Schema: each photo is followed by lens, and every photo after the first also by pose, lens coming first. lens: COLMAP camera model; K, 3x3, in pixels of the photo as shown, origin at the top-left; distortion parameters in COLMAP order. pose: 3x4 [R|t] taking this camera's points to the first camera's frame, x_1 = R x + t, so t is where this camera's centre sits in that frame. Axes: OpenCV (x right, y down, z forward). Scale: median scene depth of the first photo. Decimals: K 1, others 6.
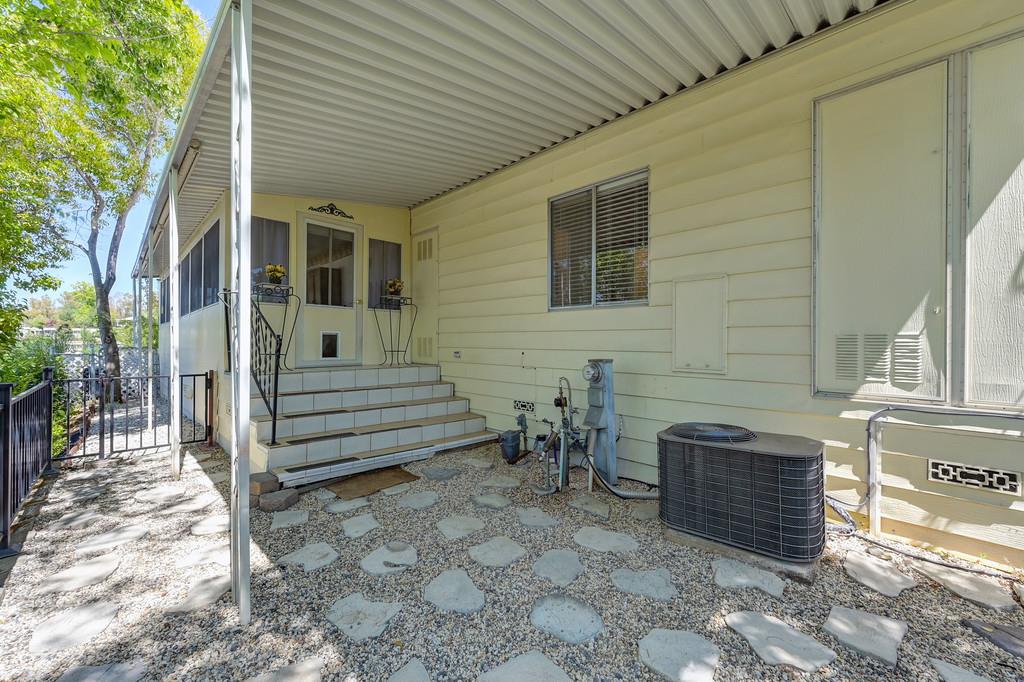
lens RADIAL K [[406.5, 0, 508.6], [0, 406.5, 341.9], [0, 0, 1]] dist [0.003557, 0.000137]
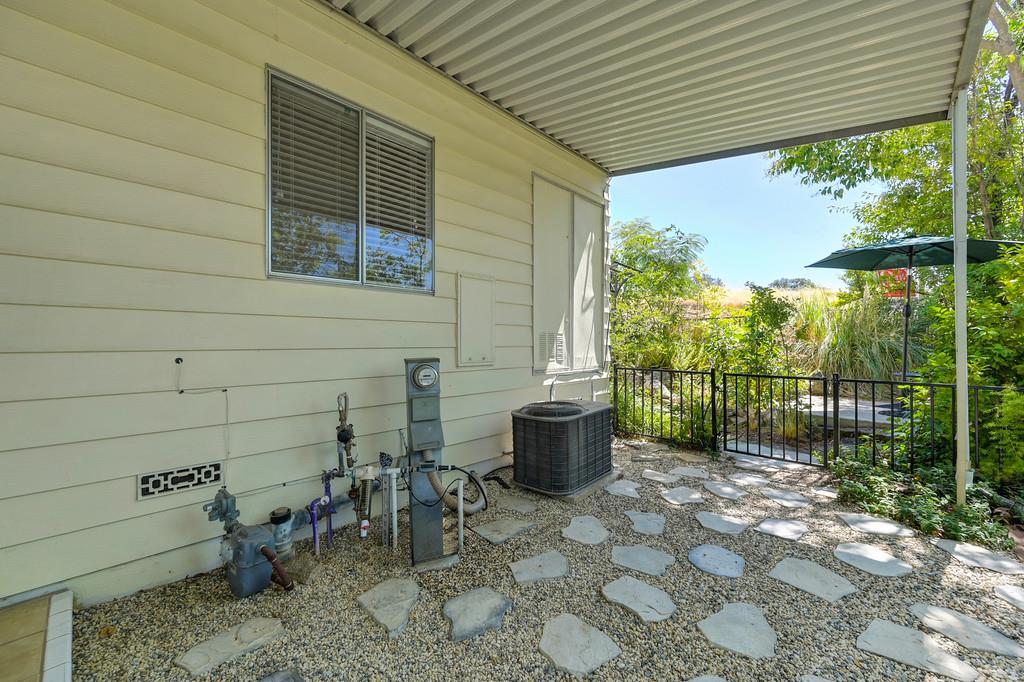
lens RADIAL K [[399.8, 0, 518.8], [0, 399.8, 343.0], [0, 0, 1]] dist [0.000402, 0.000052]
pose [[-0.031545, -0.005849, 0.999485, -0.694542], [0.001667, 0.999981, 0.005905, 0.012163], [-0.999501, 0.001852, -0.031535, 1.094893]]
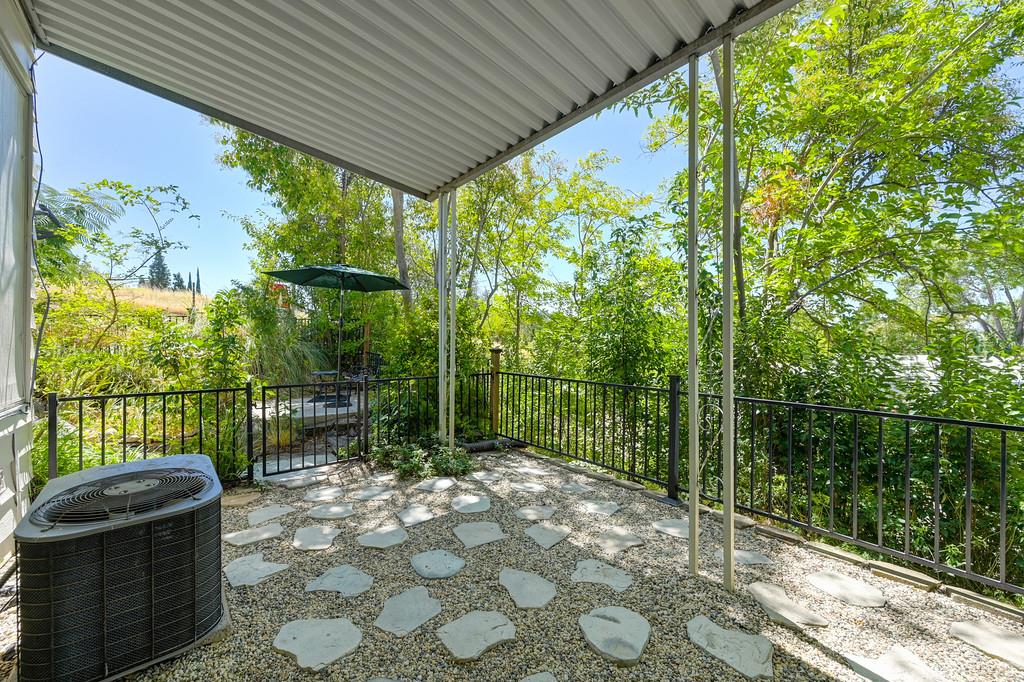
lens RADIAL K [[406.5, 0, 508.6], [0, 406.5, 341.9], [0, 0, 1]] dist [0.003557, 0.000137]
pose [[-0.994837, 0.001718, 0.101467, -0.142758], [0.001696, 0.999999, -0.000310, -0.007829], [-0.101467, -0.000136, -0.994839, 1.501067]]
